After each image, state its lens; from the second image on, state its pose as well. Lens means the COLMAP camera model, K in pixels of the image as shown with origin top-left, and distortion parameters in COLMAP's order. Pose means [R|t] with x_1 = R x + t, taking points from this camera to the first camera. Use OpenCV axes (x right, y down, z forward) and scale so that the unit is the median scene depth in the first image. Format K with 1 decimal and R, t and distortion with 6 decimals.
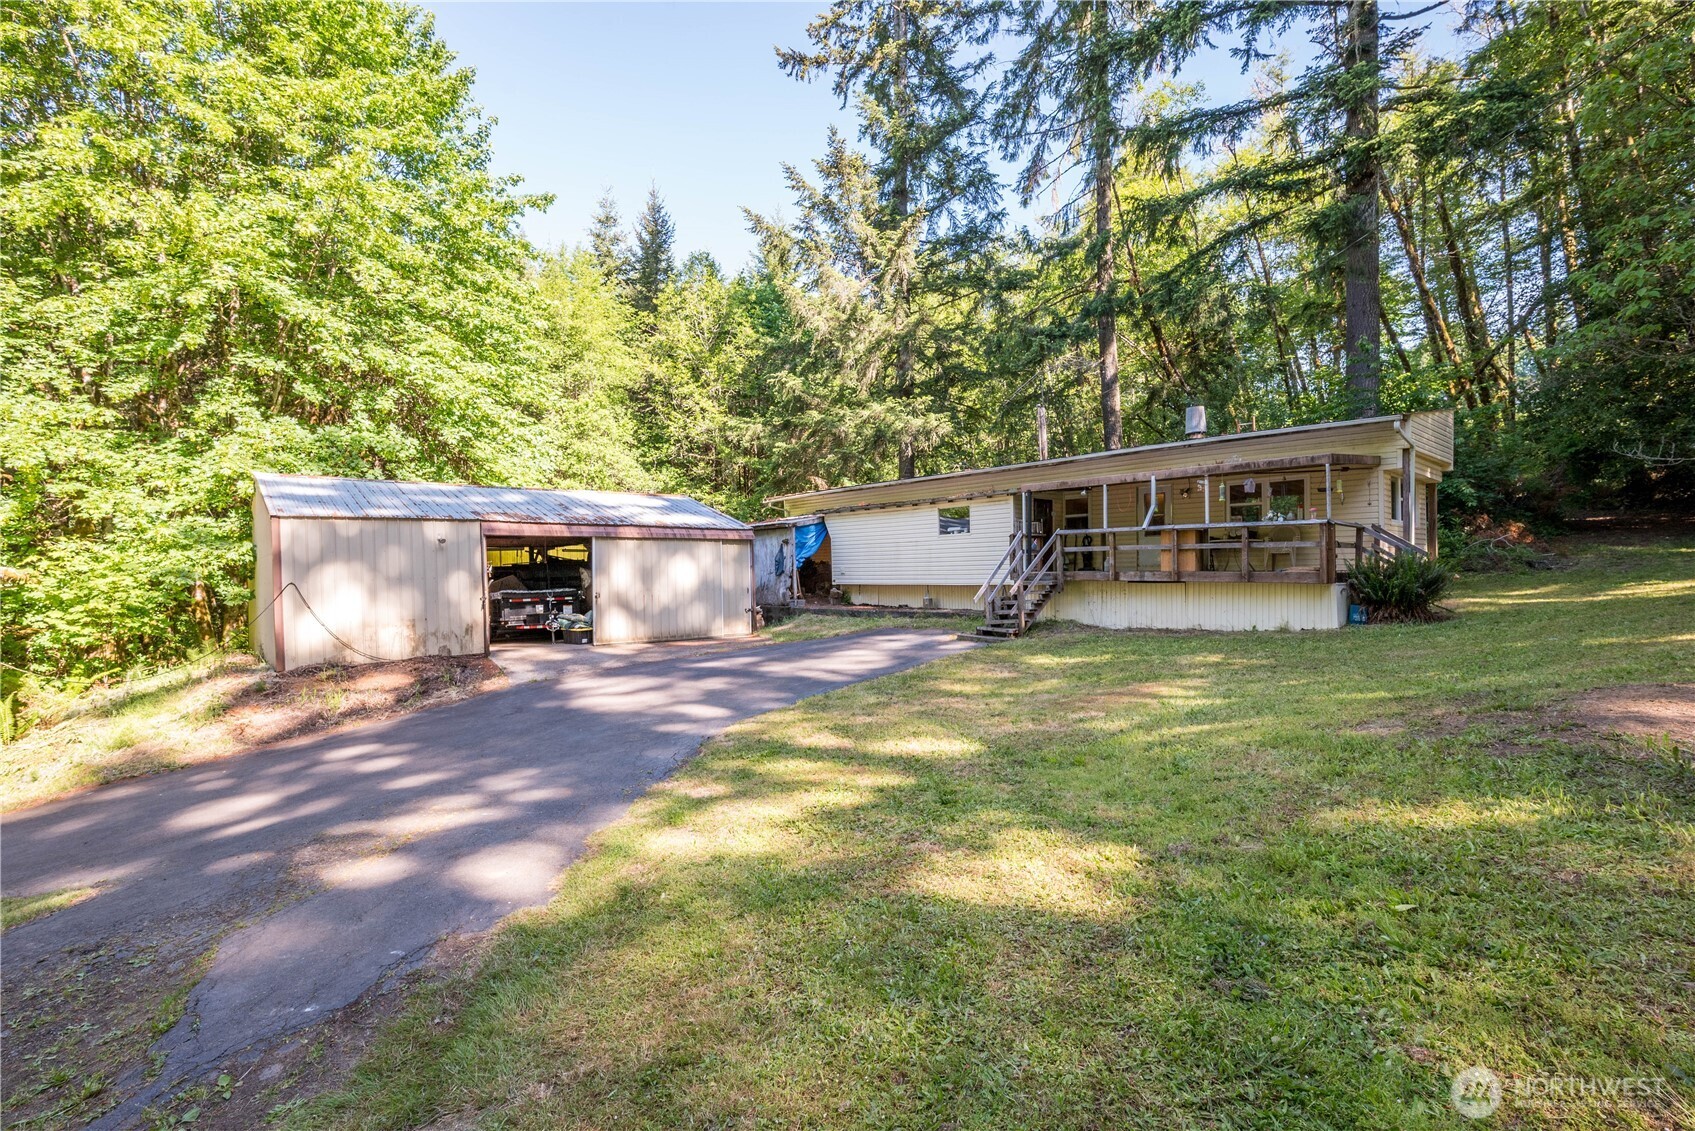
lens RADIAL K [[776.6, 0, 847.5], [0, 776.6, 565.5], [0, 0, 1]] dist [0.000263, 0.000296]
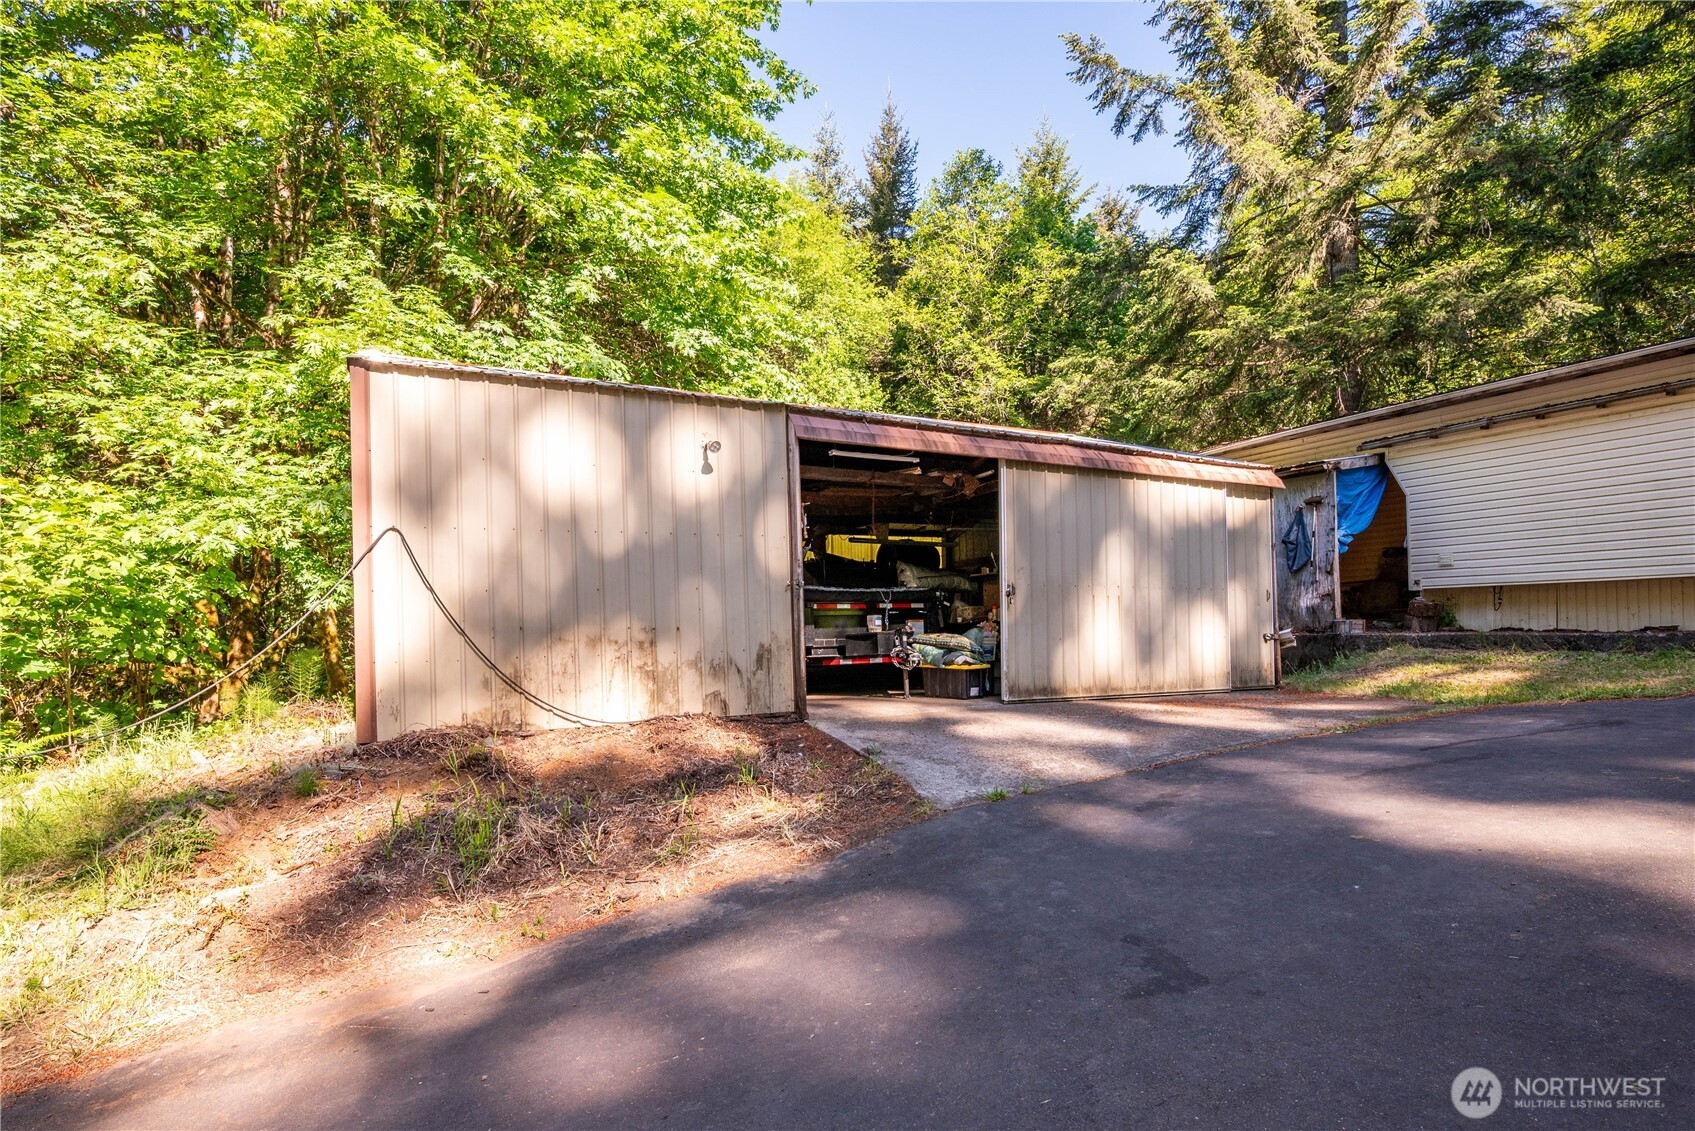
lens RADIAL K [[938.1, 0, 848.3], [0, 938.1, 610.8], [0, 0, 1]] dist [-0.003054, -0.000799]
pose [[0.970847, 0.001750, -0.239696, -0.251405], [-0.002804, 0.999988, -0.004054, 0.046621], [0.239686, 0.004608, 0.970840, 0.400282]]
